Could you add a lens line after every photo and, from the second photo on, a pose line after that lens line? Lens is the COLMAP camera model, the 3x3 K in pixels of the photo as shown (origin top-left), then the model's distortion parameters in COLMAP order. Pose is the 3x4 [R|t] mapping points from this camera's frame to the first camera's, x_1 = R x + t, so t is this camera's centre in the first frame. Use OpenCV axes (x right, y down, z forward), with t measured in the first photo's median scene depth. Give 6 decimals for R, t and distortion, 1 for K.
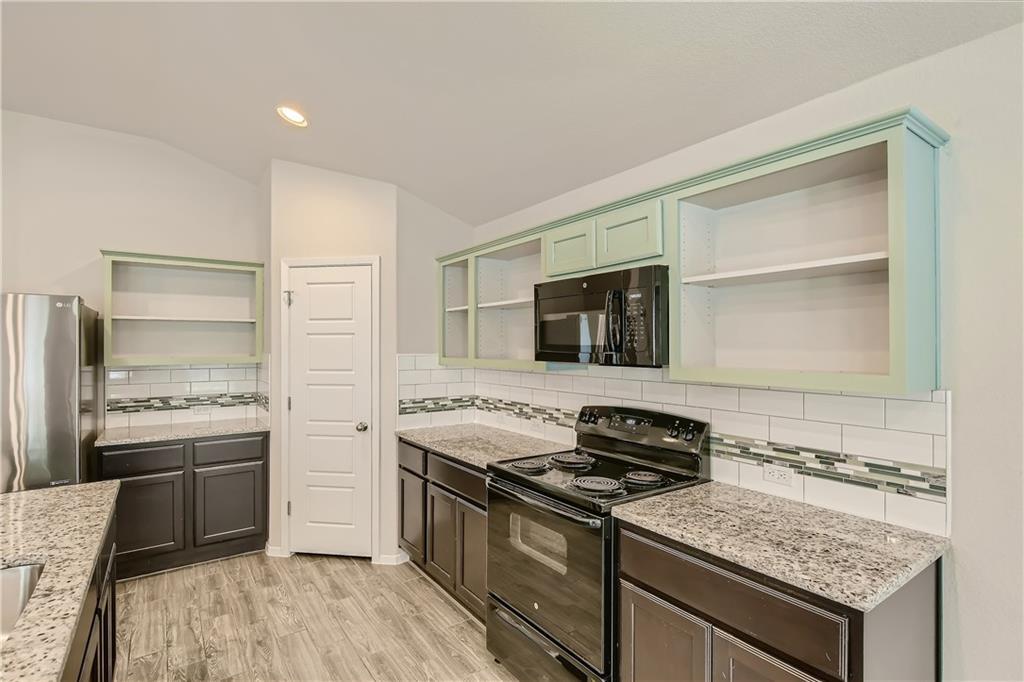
lens RADIAL K [[491.9, 0, 508.4], [0, 491.9, 342.6], [0, 0, 1]] dist [0.004819, 0.000173]
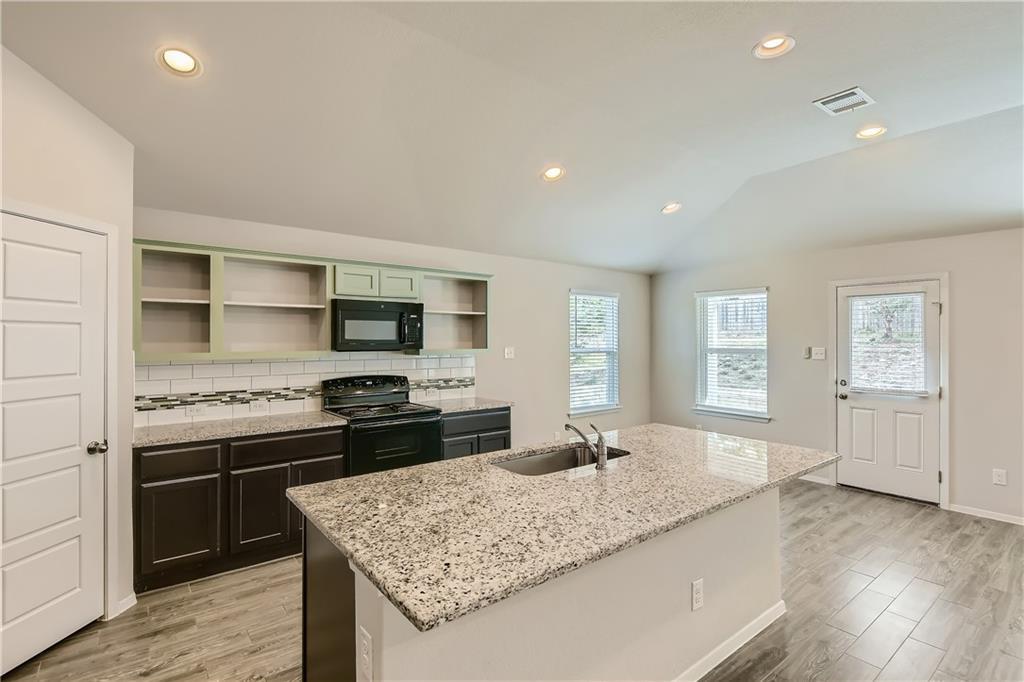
lens RADIAL K [[485.5, 0, 512.0], [0, 485.5, 341.0], [0, 0, 1]] dist [0.001382, 0.000060]
pose [[-0.052080, -0.000646, 0.998643, -1.121272], [-0.004608, 0.999989, 0.000407, 0.004757], [-0.998632, -0.004580, -0.052083, 0.423535]]
